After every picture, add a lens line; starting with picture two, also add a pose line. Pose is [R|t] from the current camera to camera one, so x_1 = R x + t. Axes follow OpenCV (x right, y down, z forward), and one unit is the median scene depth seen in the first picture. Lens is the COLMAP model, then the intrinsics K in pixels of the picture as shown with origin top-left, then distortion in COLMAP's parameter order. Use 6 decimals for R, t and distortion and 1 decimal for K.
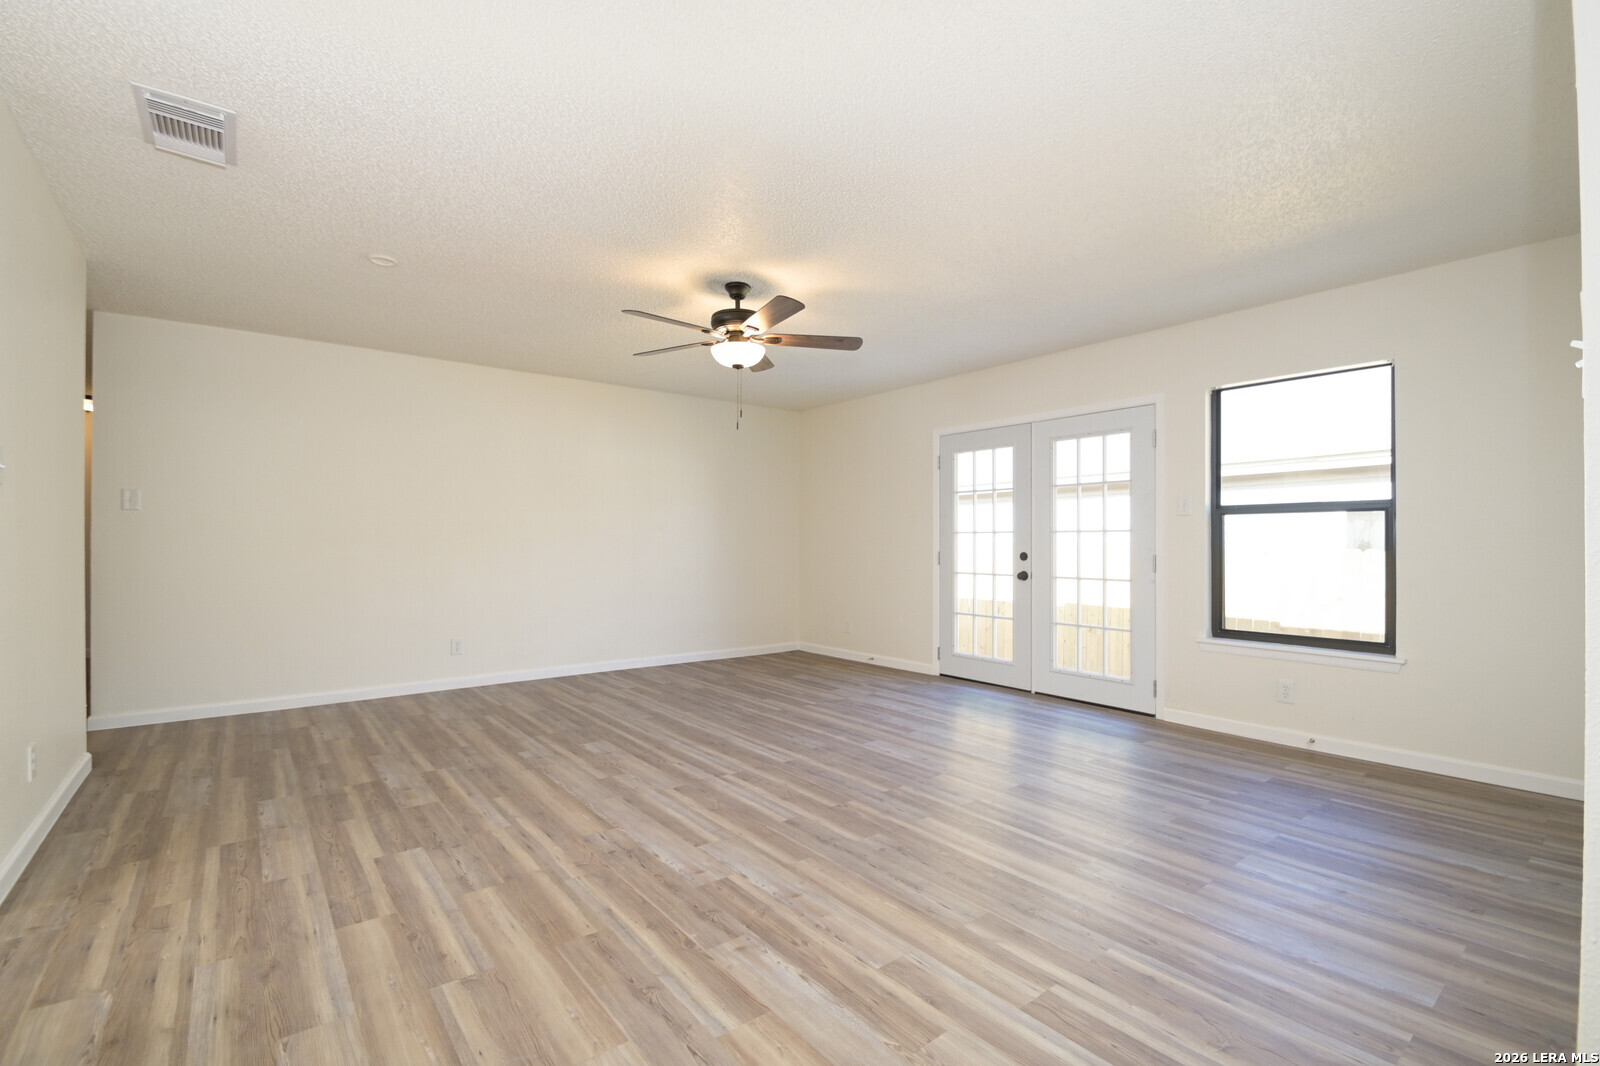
lens RADIAL K [[703.5, 0, 797.1], [0, 703.5, 551.1], [0, 0, 1]] dist [0.001562, -0.005981]
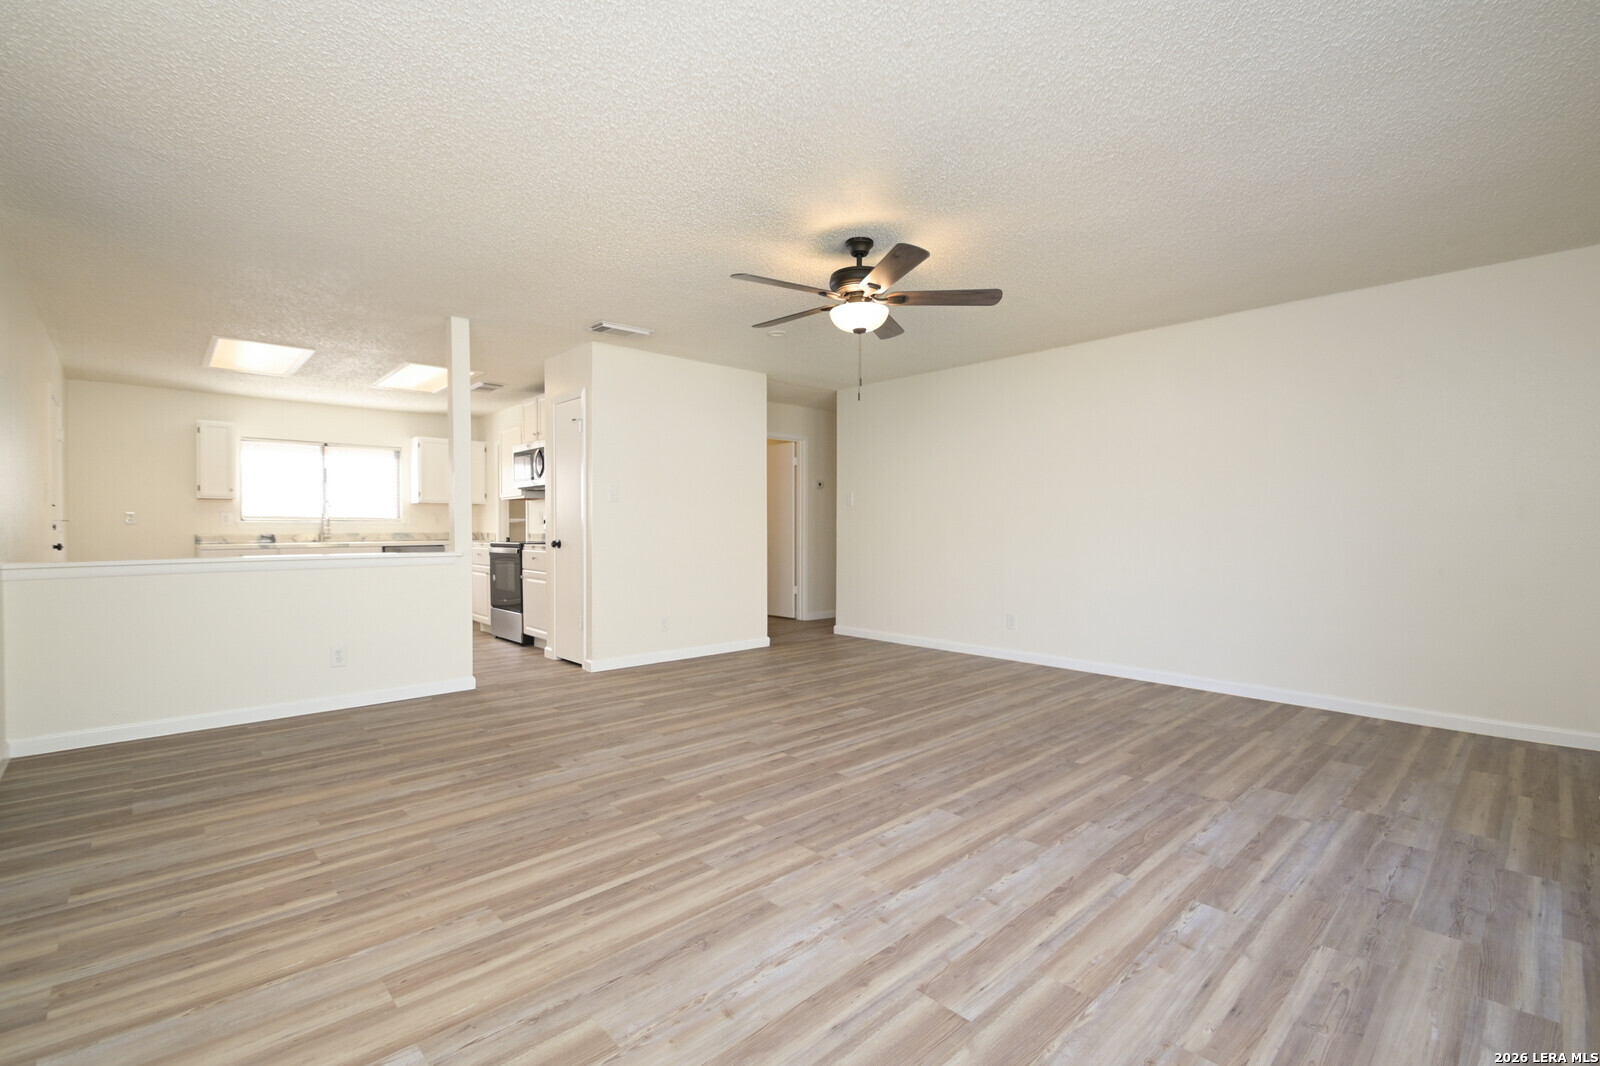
lens RADIAL K [[717.7, 0, 794.9], [0, 717.7, 535.8], [0, 0, 1]] dist [0.002606, -0.006201]
pose [[0.082770, 0.013149, -0.996482, 0.927648], [-0.010682, 0.999867, 0.012307, -0.007388], [0.996511, 0.009626, 0.082899, 0.929514]]
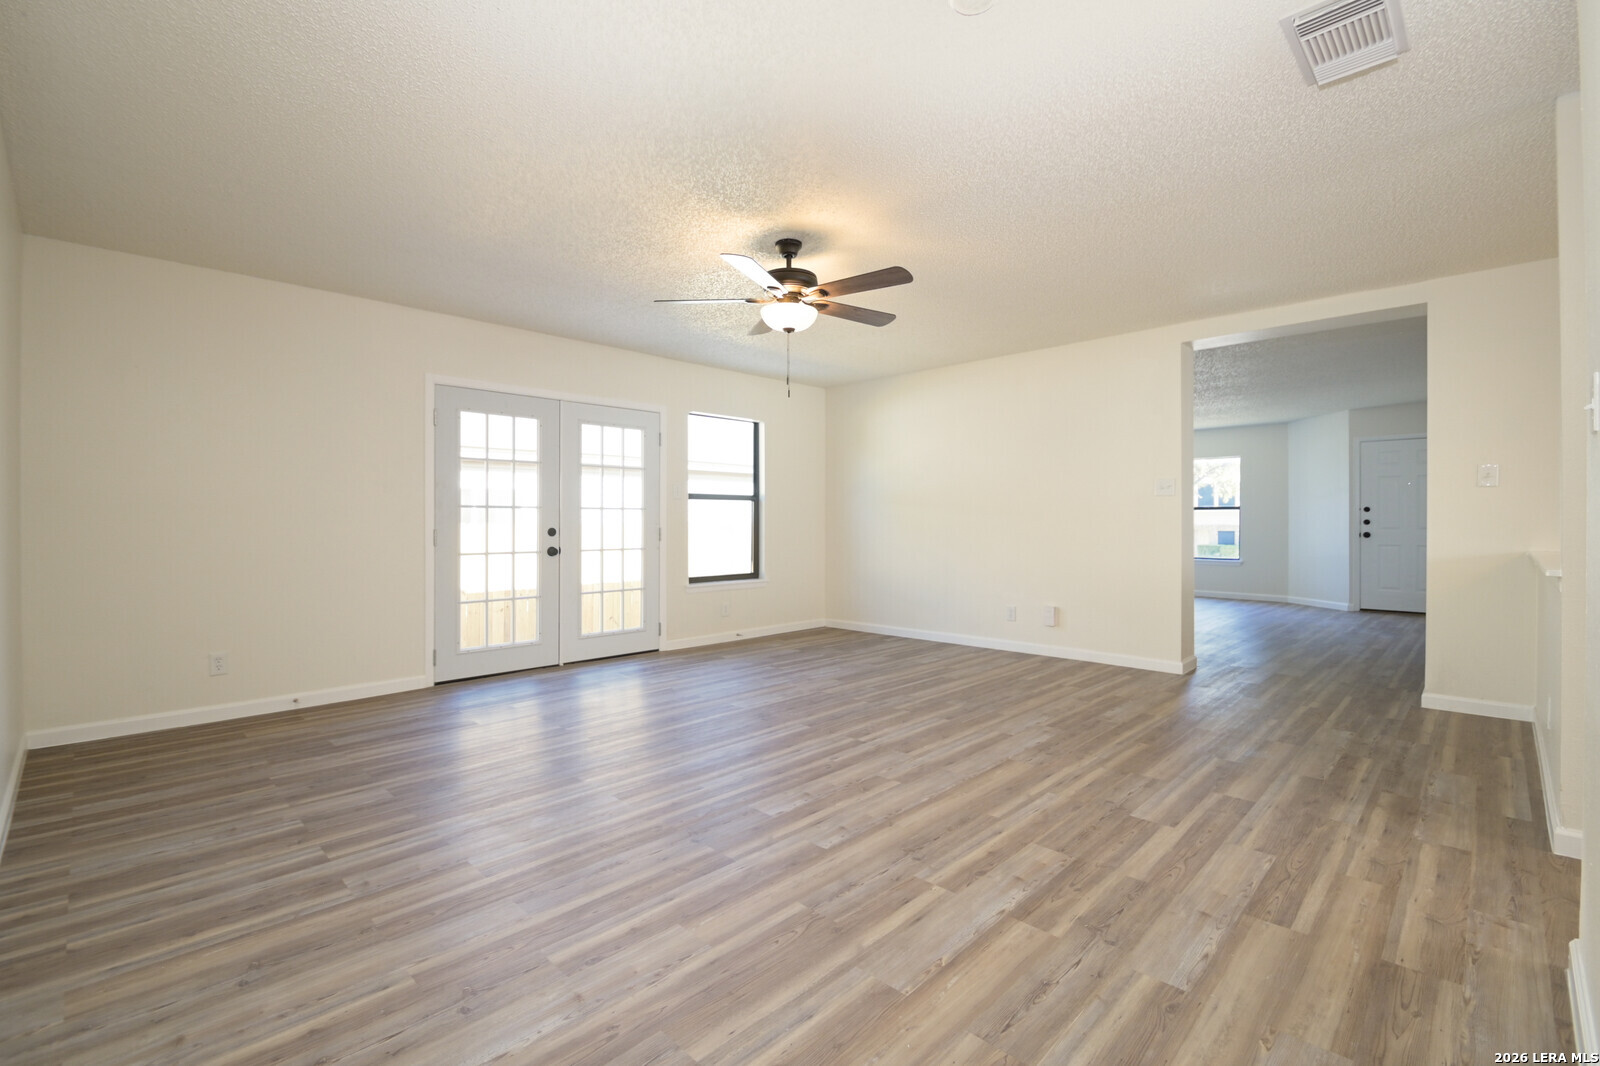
lens RADIAL K [[717.7, 0, 794.9], [0, 717.7, 535.8], [0, 0, 1]] dist [0.002606, -0.006201]
pose [[-0.125125, -0.022160, 0.991893, -1.146060], [0.012676, 0.999633, 0.023932, -0.011390], [-0.992060, 0.015567, -0.124798, 1.230197]]
